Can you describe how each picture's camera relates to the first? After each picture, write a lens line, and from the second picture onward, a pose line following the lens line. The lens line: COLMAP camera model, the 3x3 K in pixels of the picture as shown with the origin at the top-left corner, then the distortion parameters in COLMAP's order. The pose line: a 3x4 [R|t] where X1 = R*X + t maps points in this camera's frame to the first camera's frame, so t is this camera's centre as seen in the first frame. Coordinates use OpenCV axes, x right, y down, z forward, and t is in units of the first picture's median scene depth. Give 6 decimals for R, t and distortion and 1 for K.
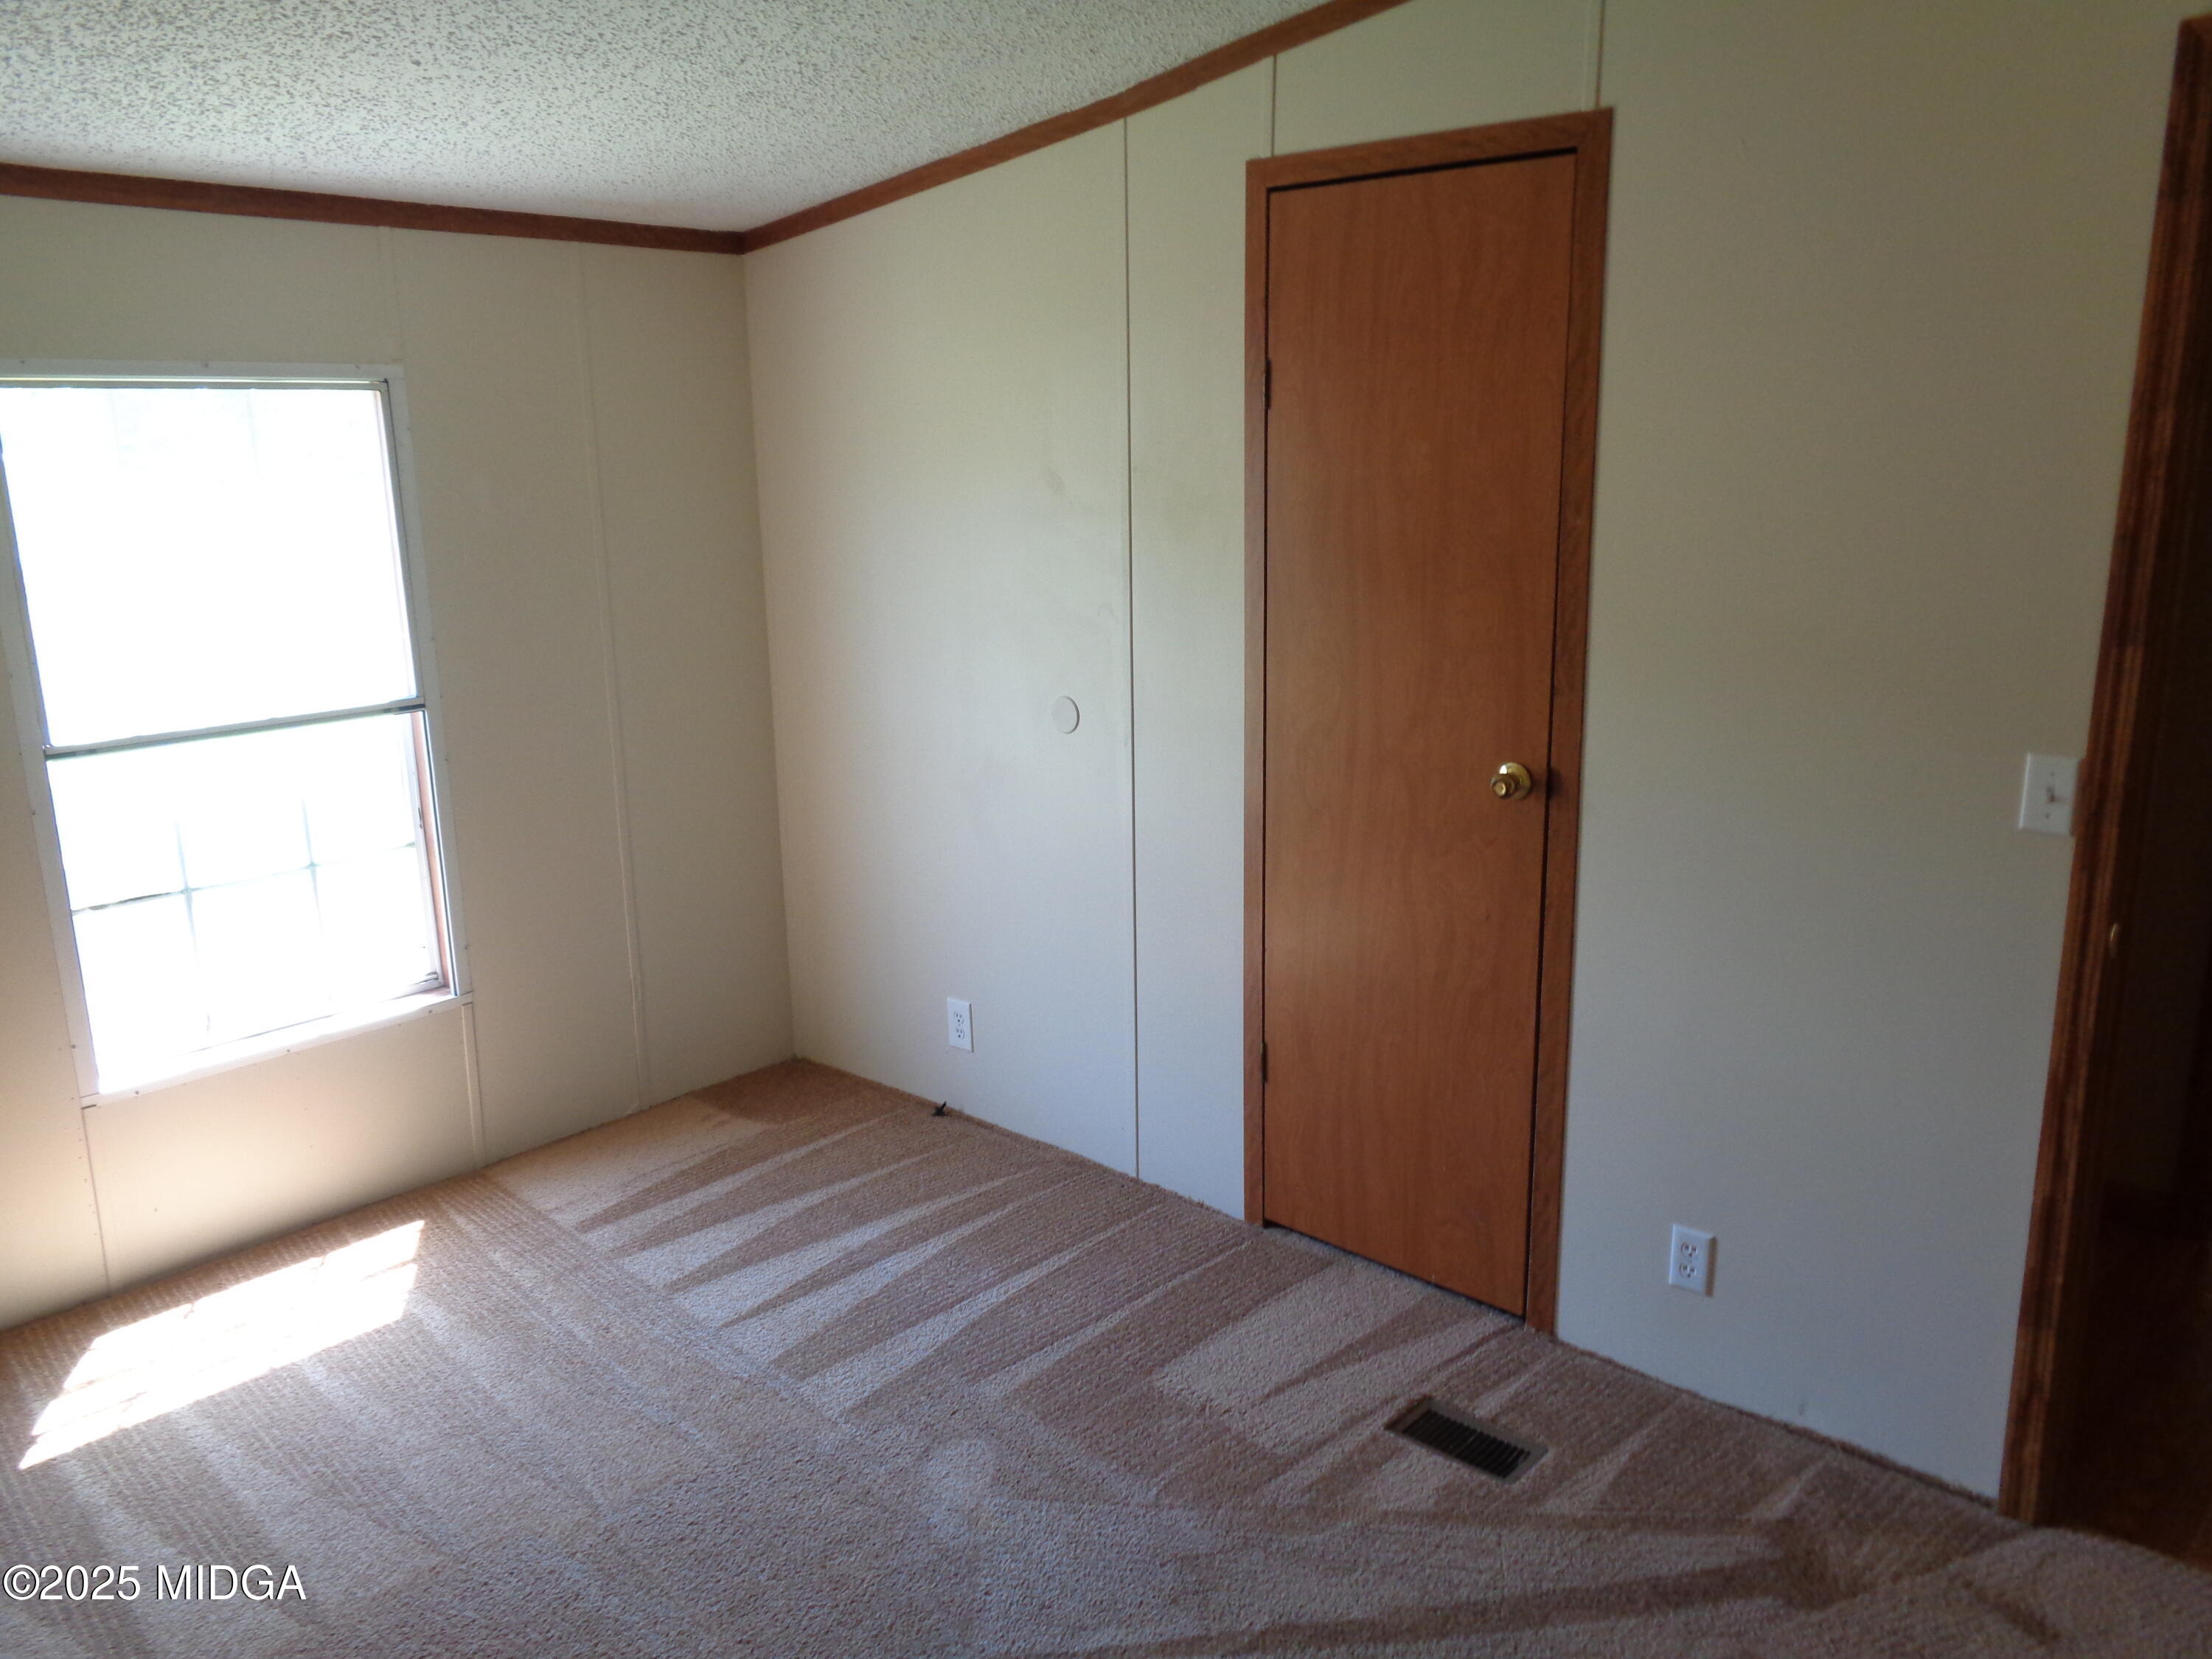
lens RADIAL K [[1636.4, 0, 1106.0], [0, 1636.4, 829.5], [0, 0, 1]] dist [0.004011, 0.004010]
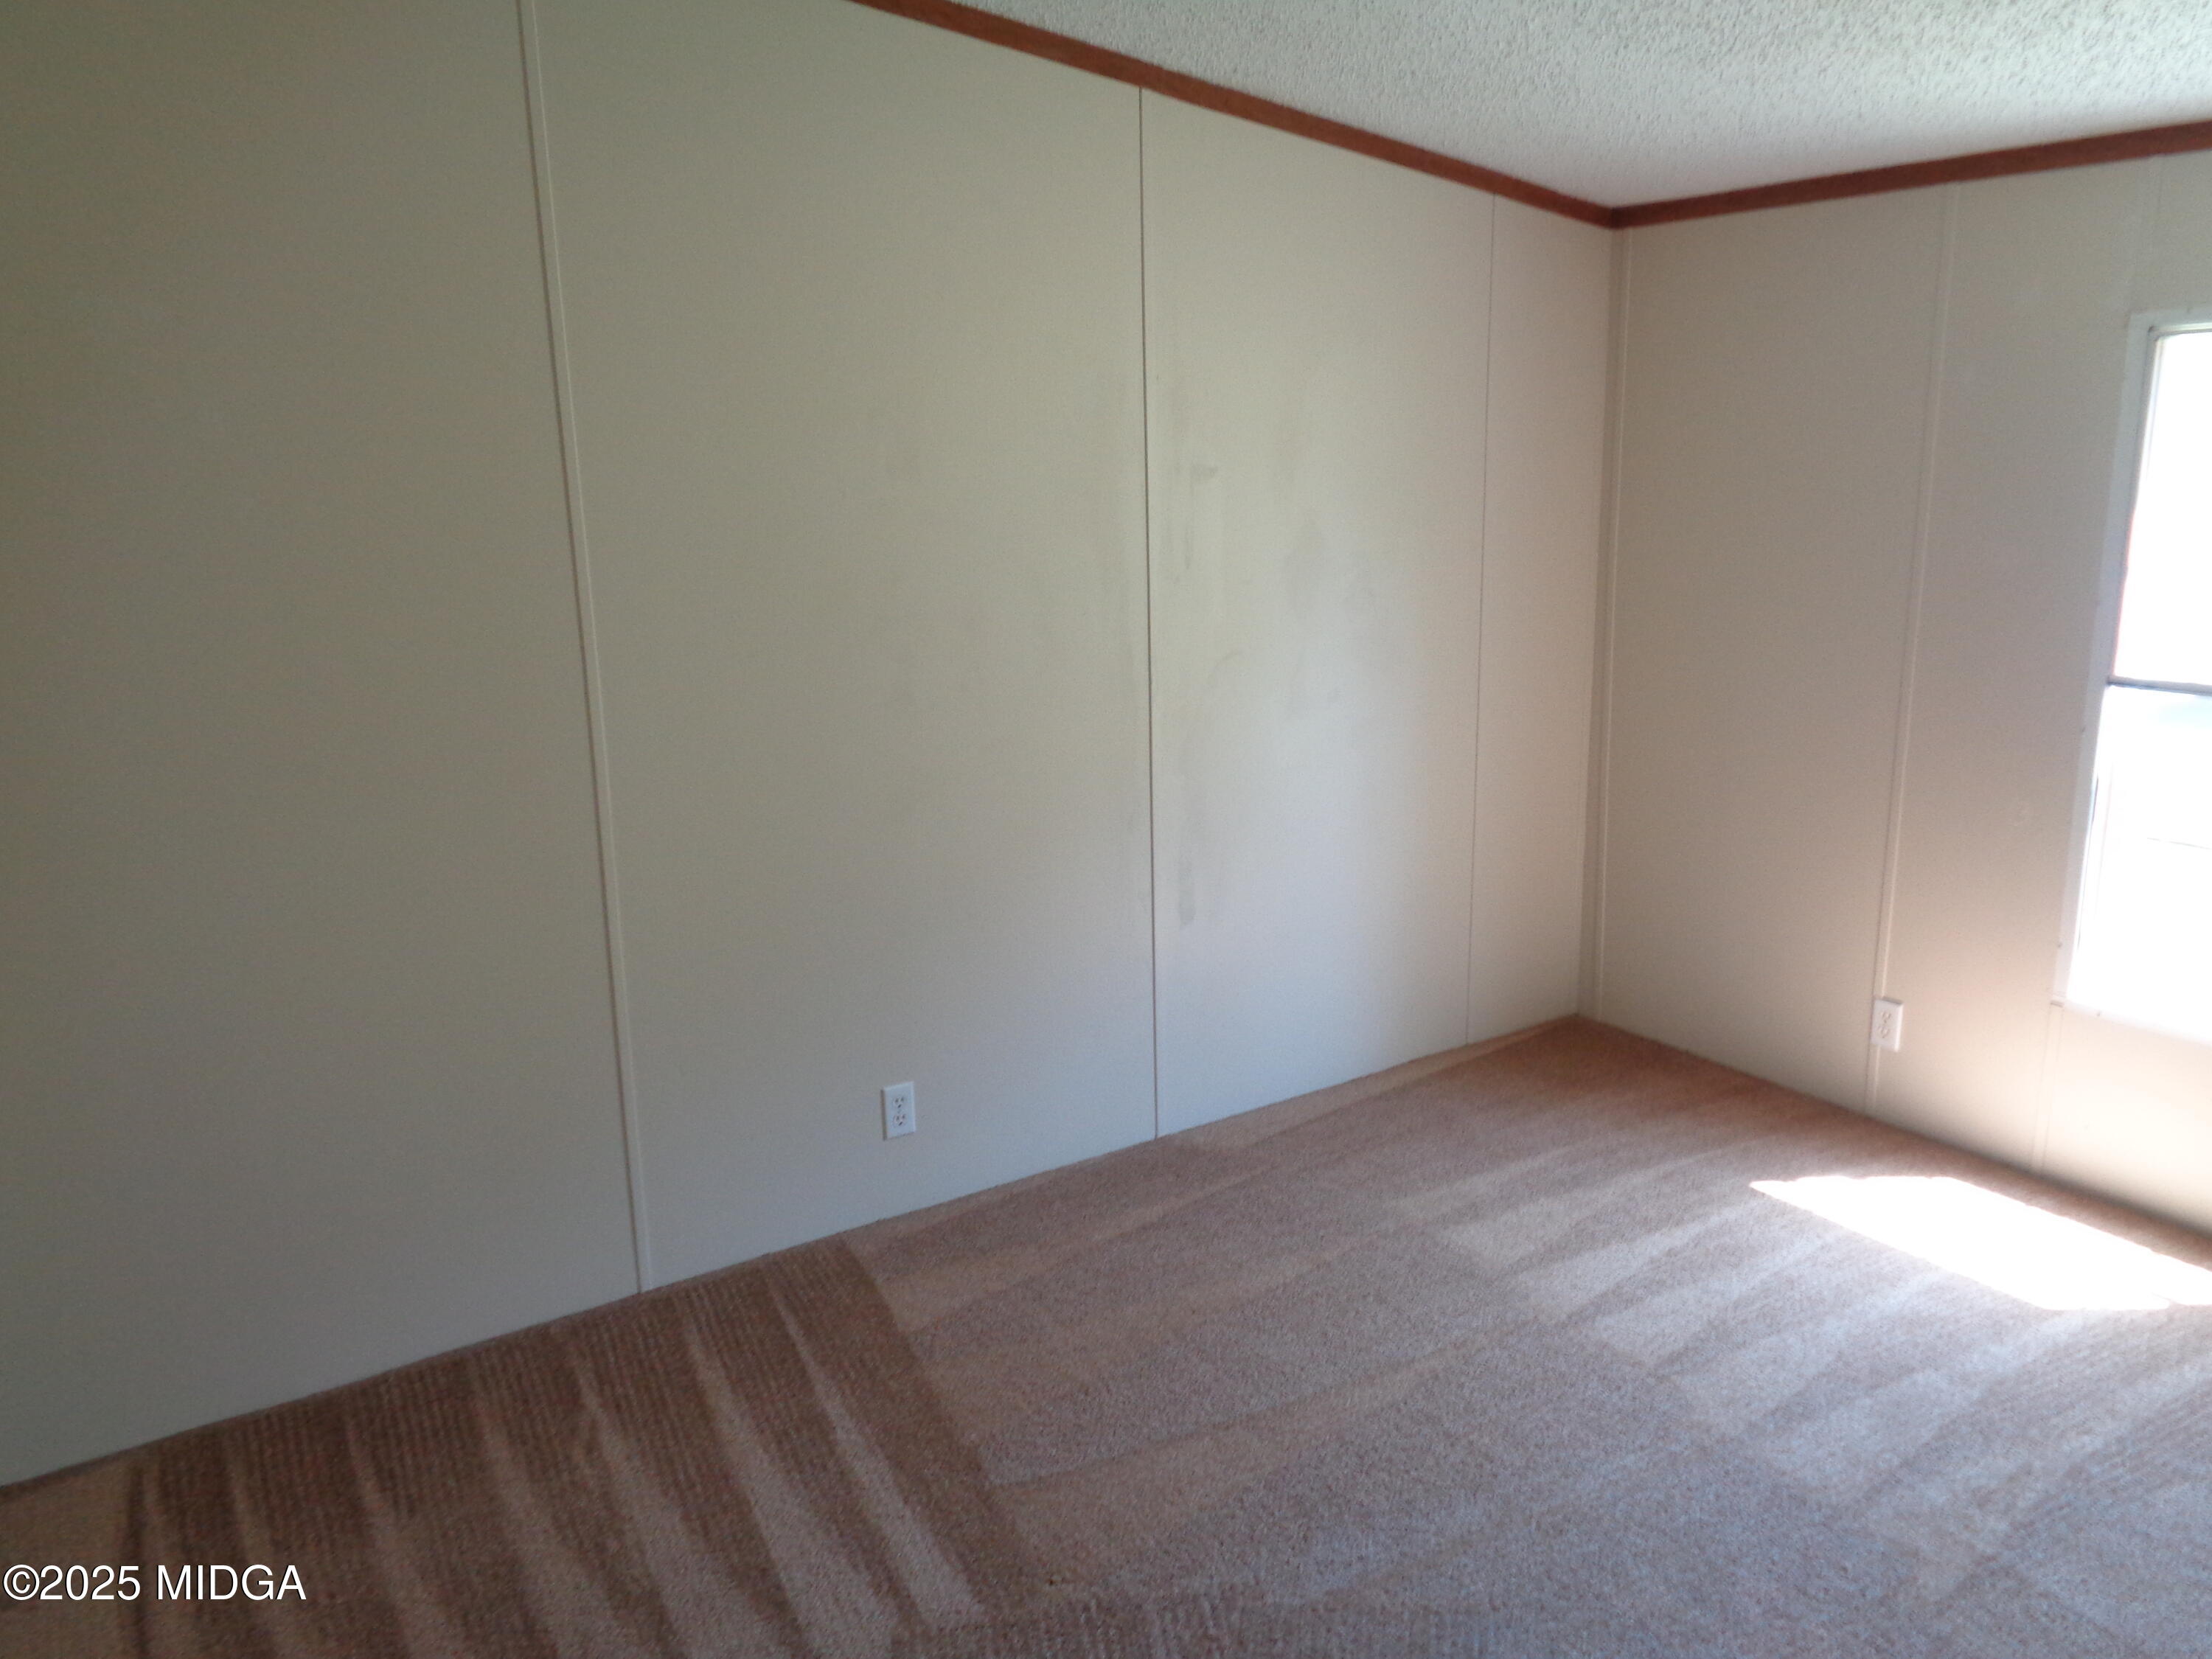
lens RADIAL K [[1644.8, 0, 1106.0], [0, 1644.8, 829.5], [0, 0, 1]] dist [-0.003129, -0.003042]
pose [[-0.226536, 0.252990, -0.940573, 0.544521], [-0.197333, 0.933730, 0.298676, -0.146981], [0.953804, 0.253267, -0.161600, 0.571783]]
